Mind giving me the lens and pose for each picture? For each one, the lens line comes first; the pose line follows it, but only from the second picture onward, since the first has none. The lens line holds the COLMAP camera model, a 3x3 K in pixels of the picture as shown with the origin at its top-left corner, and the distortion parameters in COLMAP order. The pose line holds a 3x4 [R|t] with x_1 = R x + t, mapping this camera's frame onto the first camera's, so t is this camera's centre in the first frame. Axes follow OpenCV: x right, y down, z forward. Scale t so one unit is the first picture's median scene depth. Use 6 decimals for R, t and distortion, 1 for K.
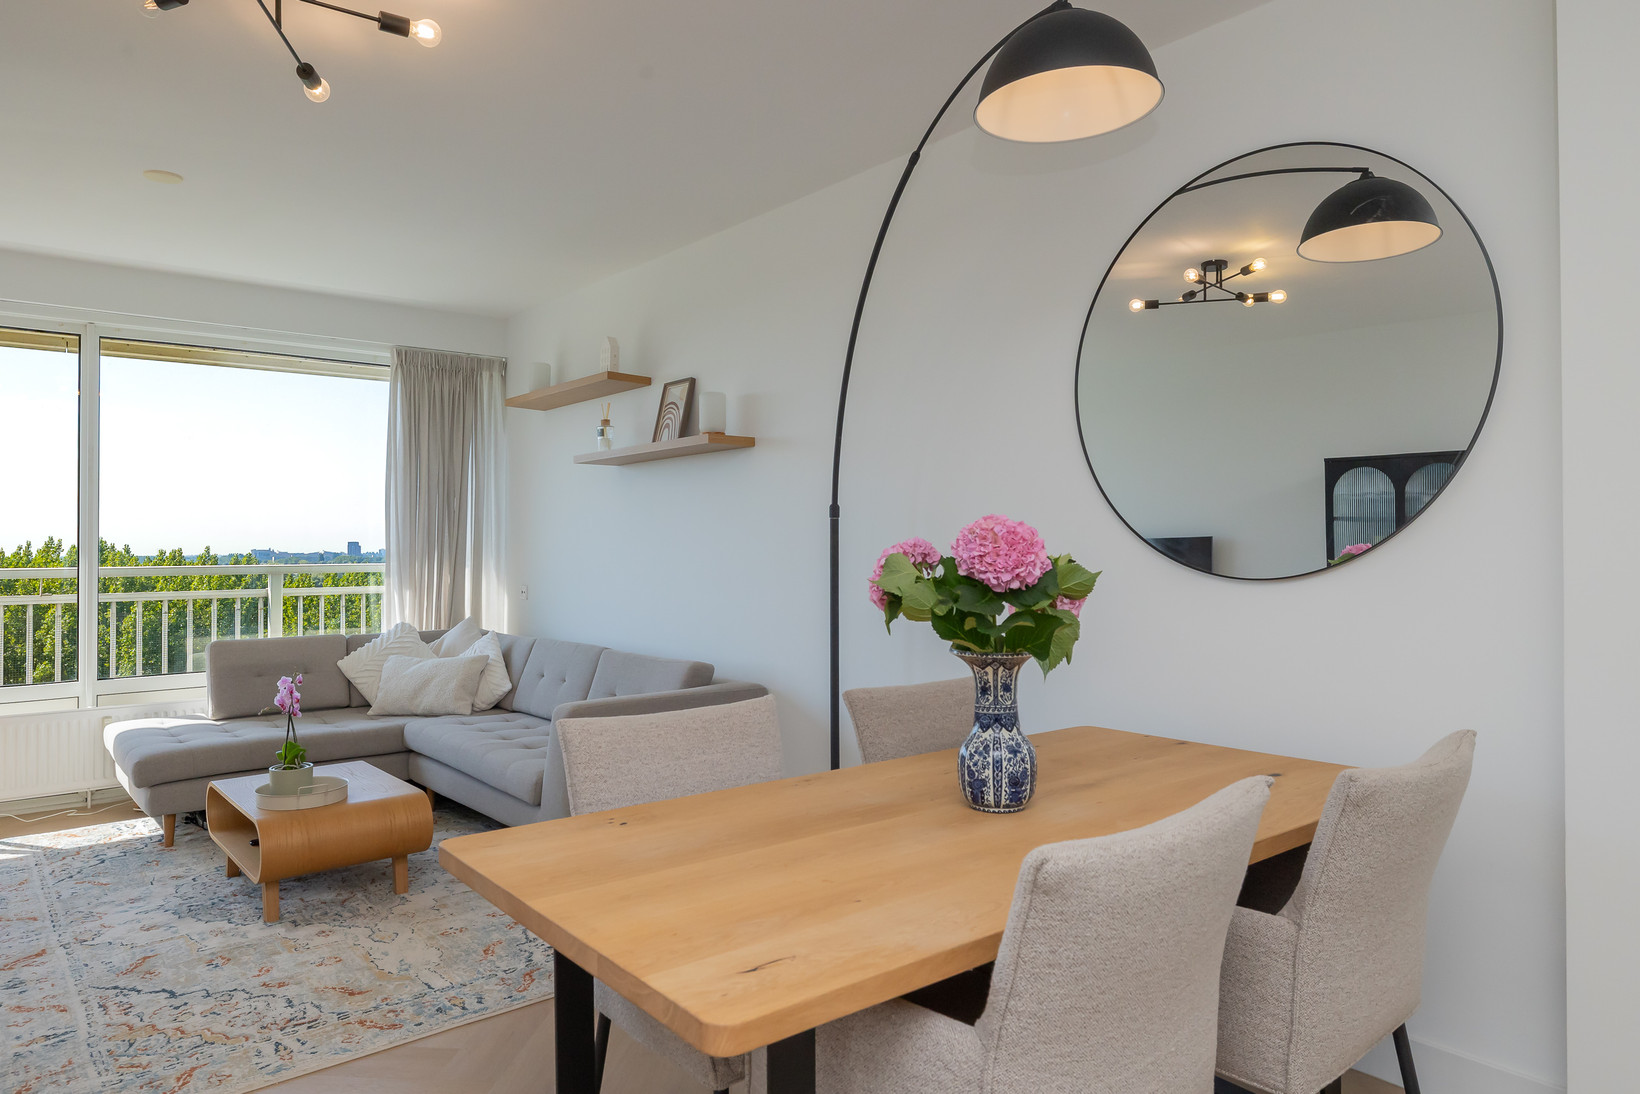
lens RADIAL K [[1045.0, 0, 815.2], [0, 1045.0, 516.0], [0, 0, 1]] dist [0.000071, 0.002764]
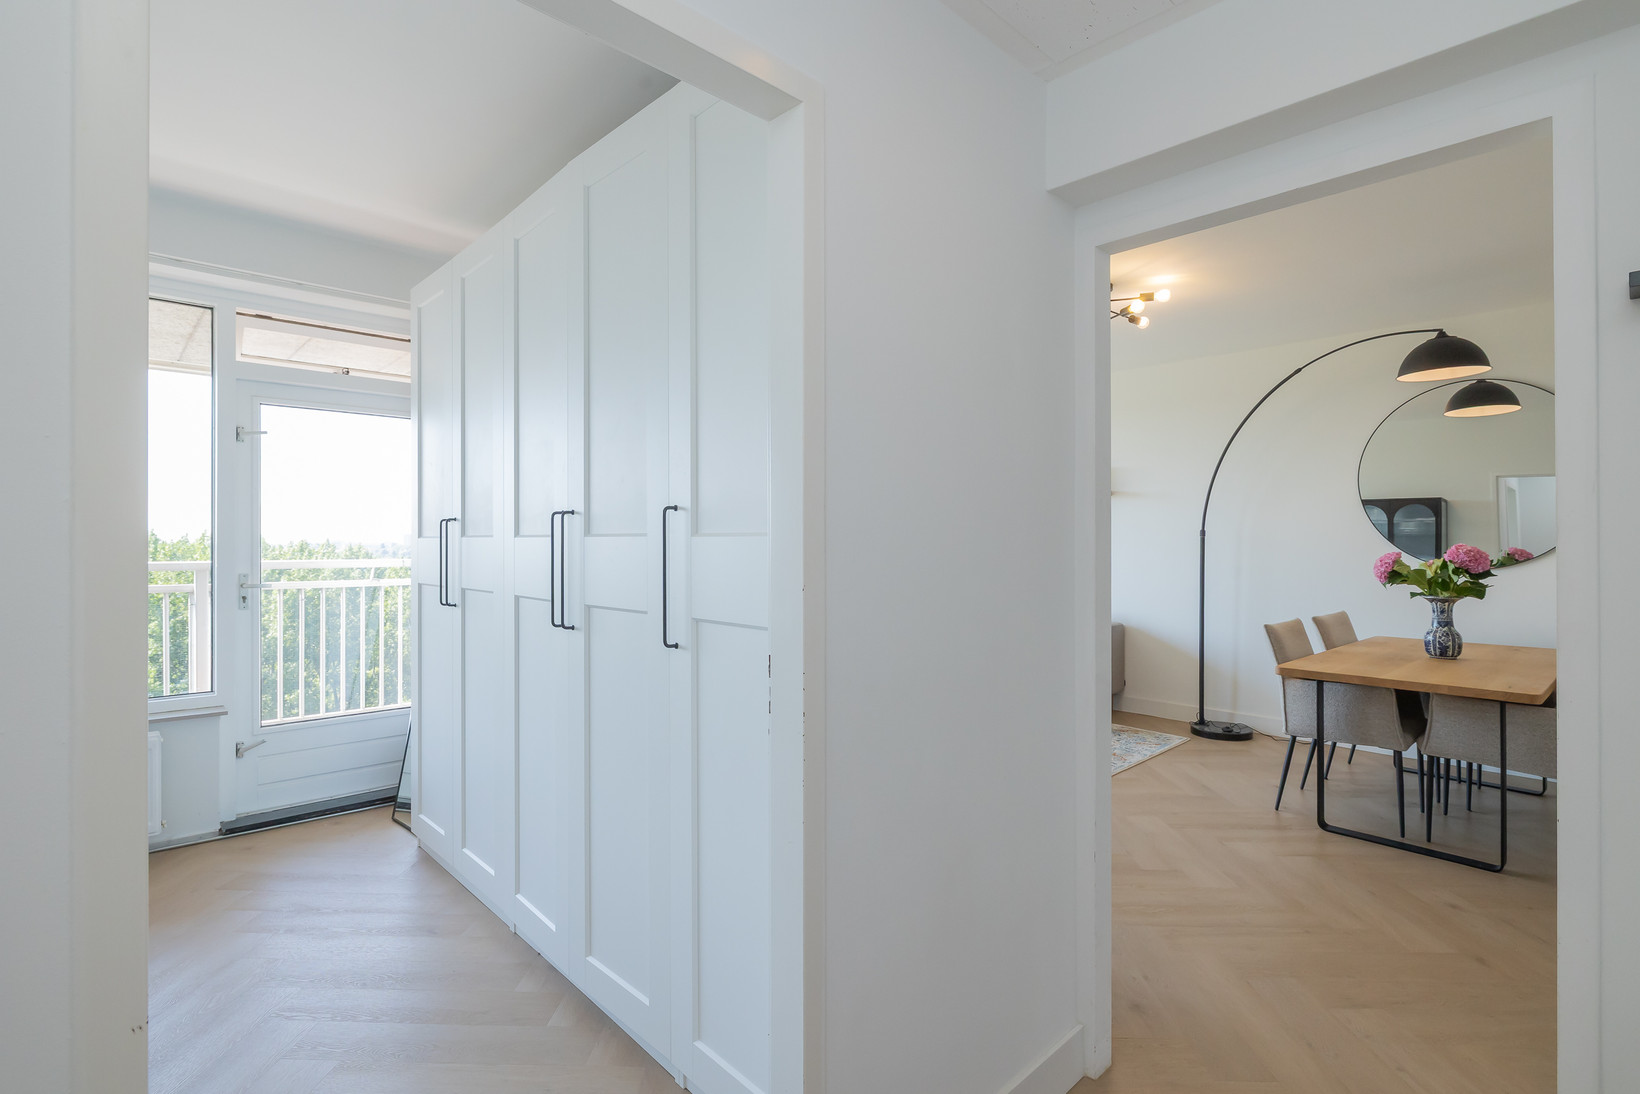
lens RADIAL K [[779.3, 0, 820.8], [0, 779.3, 544.8], [0, 0, 1]] dist [-0.000046, 0.001074]
pose [[0.996913, 0.008584, 0.078040, -0.592917], [-0.011066, 0.999445, 0.031427, -0.015685], [-0.077727, -0.032194, 0.996455, -0.305510]]
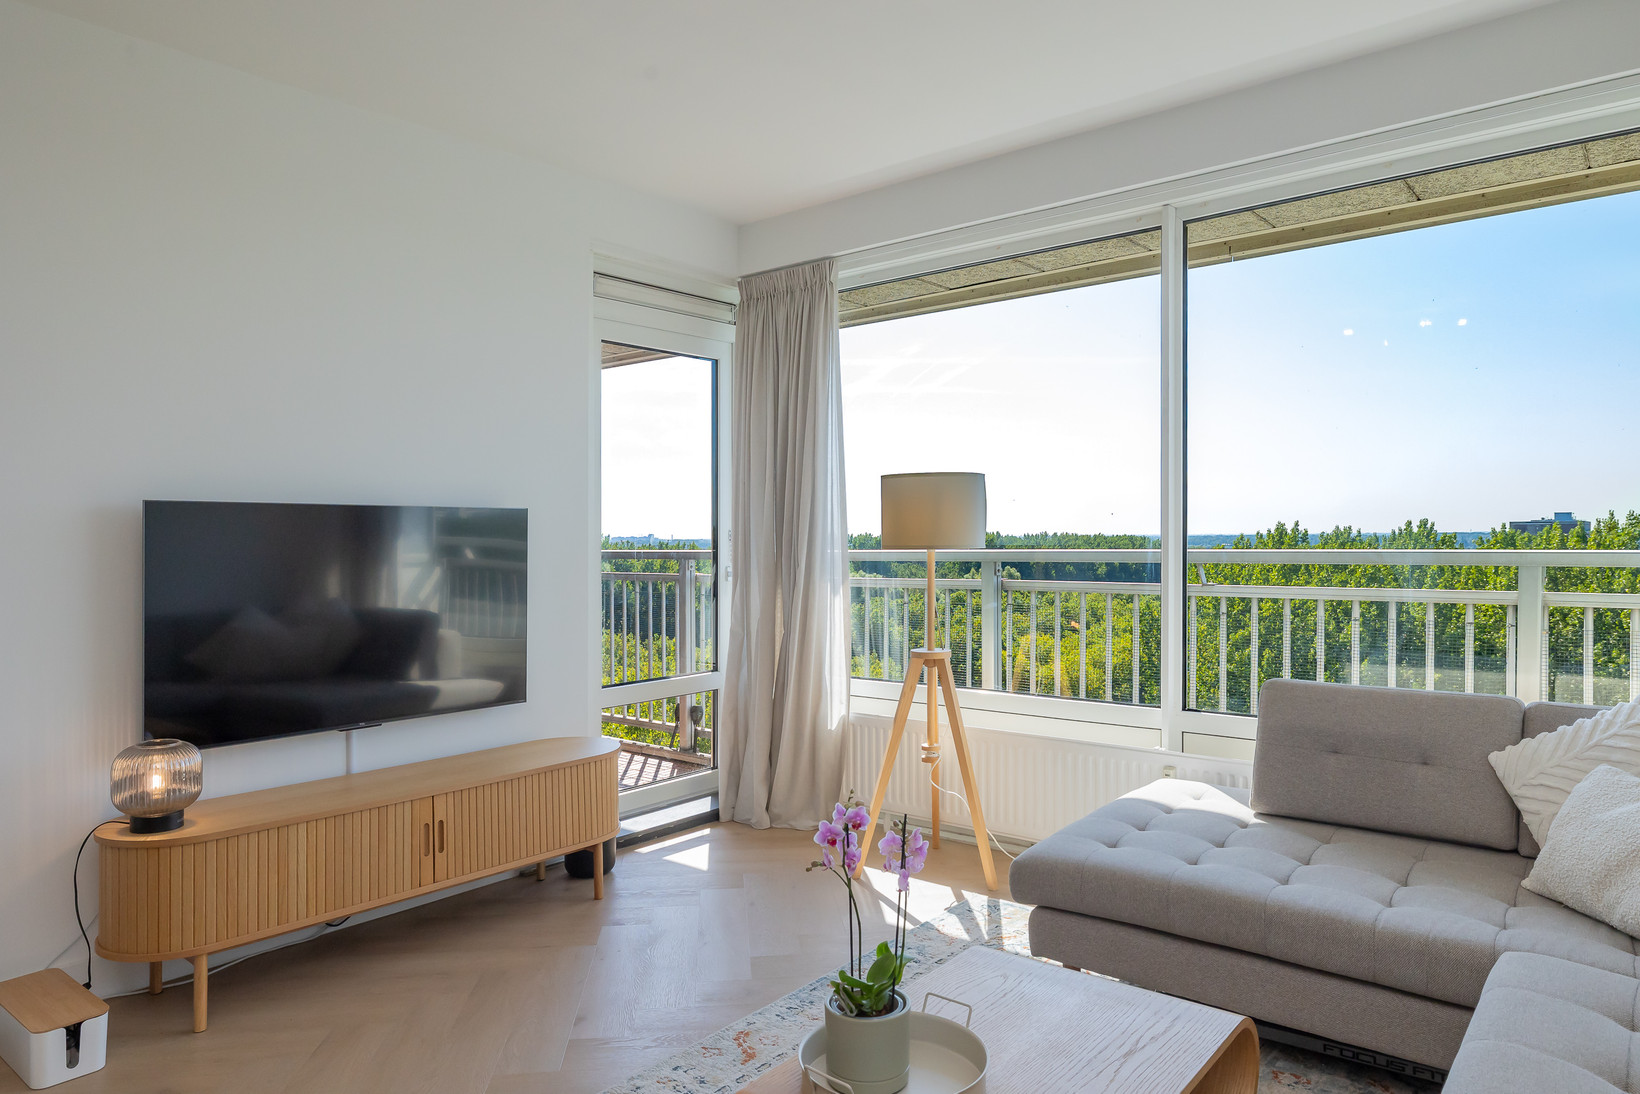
lens RADIAL K [[1045.0, 0, 816.1], [0, 1045.0, 545.1], [0, 0, 1]] dist [0.000071, 0.002764]
pose [[0.187352, 0.013726, -0.982197, -0.042275], [0.038847, 0.999017, 0.021371, 0.021423], [0.981524, -0.042160, 0.186634, 0.645541]]
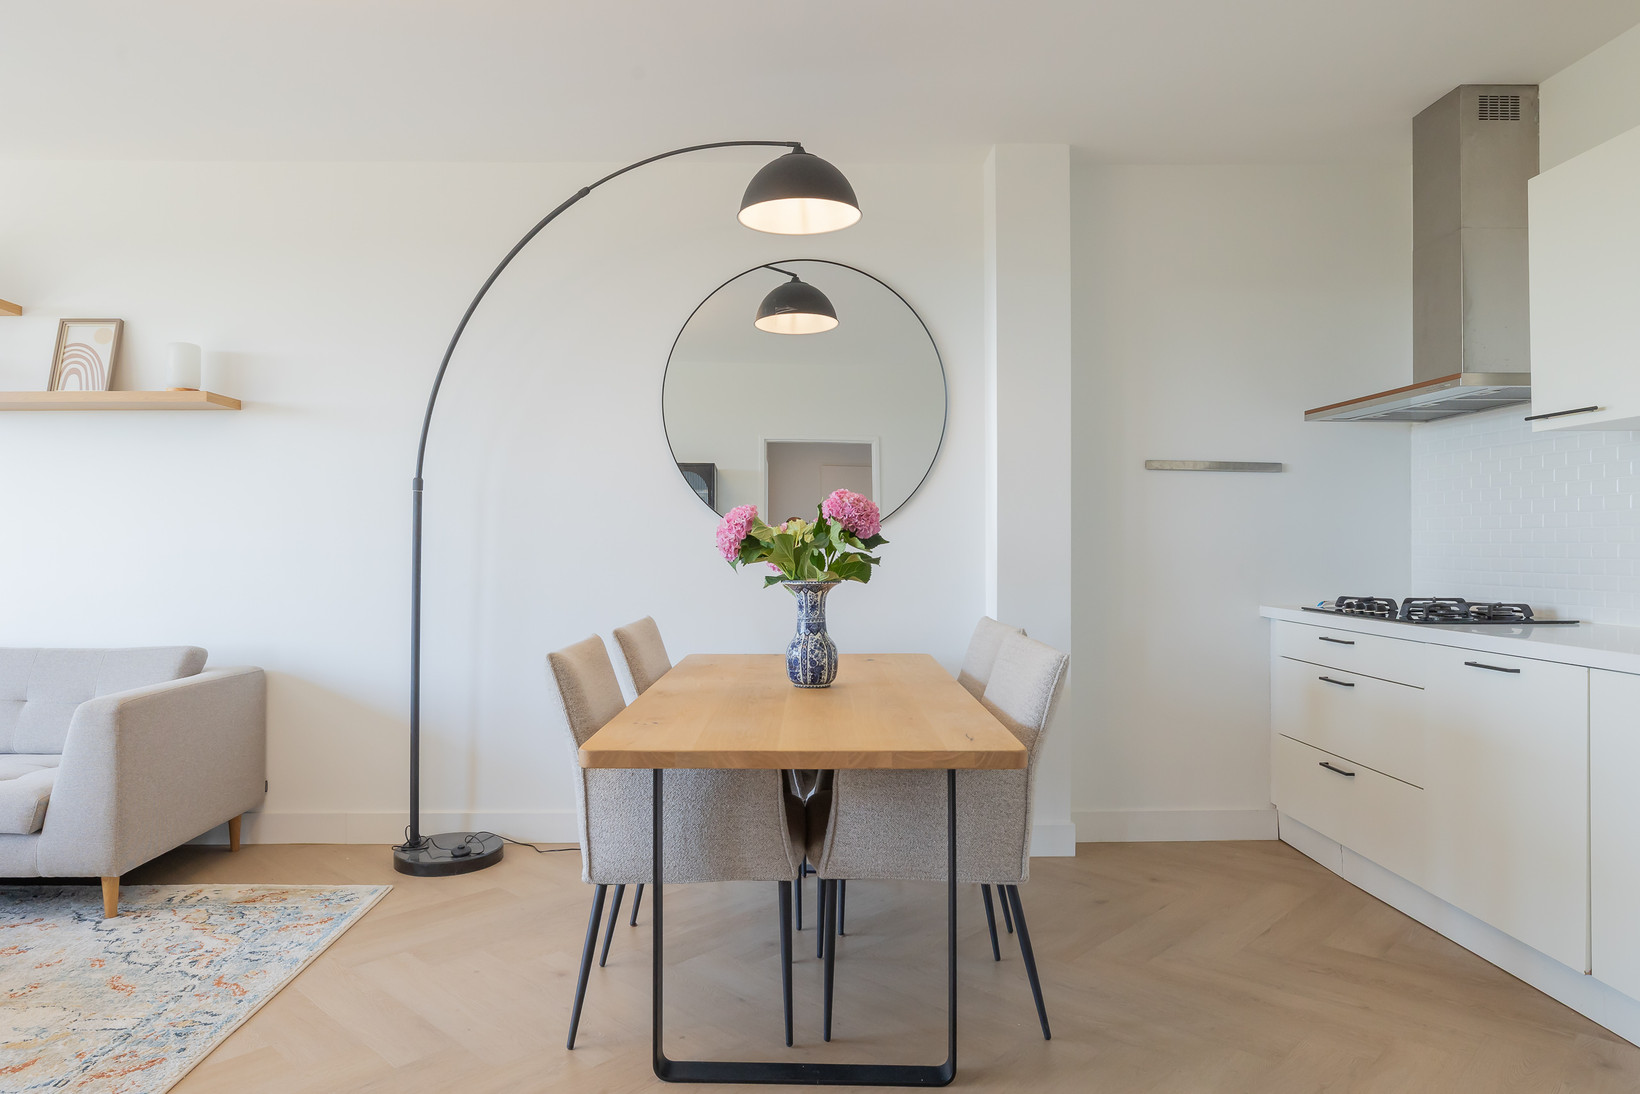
lens RADIAL K [[1045.0, 0, 809.0], [0, 1045.0, 511.9], [0, 0, 1]] dist [0.000071, 0.002764]
pose [[0.625651, 0.027662, 0.779613, -0.397433], [-0.025533, 0.999562, -0.014975, 0.021057], [-0.779685, -0.010537, 0.626083, 0.029355]]
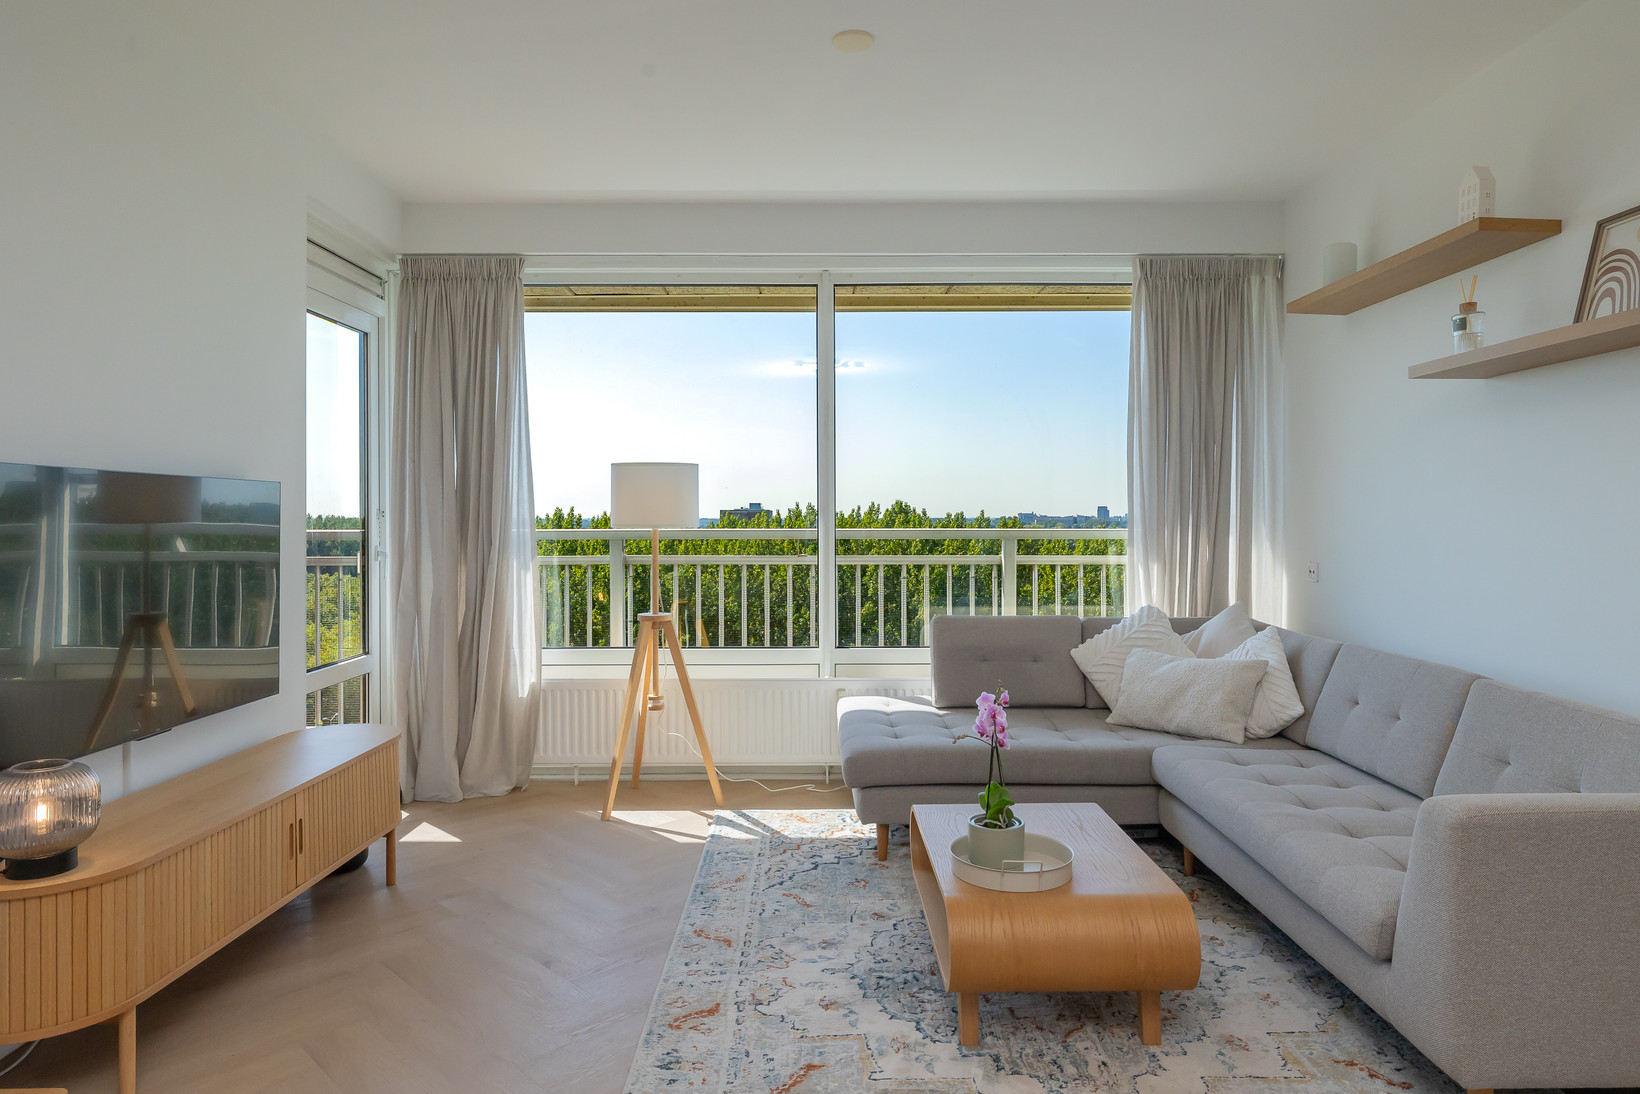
lens RADIAL K [[1010.0, 0, 826.2], [0, 1010.0, 518.1], [0, 0, 1]] dist [-0.005124, -0.002523]
pose [[0.775664, 0.008053, -0.631094, -0.118981], [0.014494, 0.999428, 0.030568, 0.011445], [0.630979, -0.032857, 0.775104, 0.296524]]
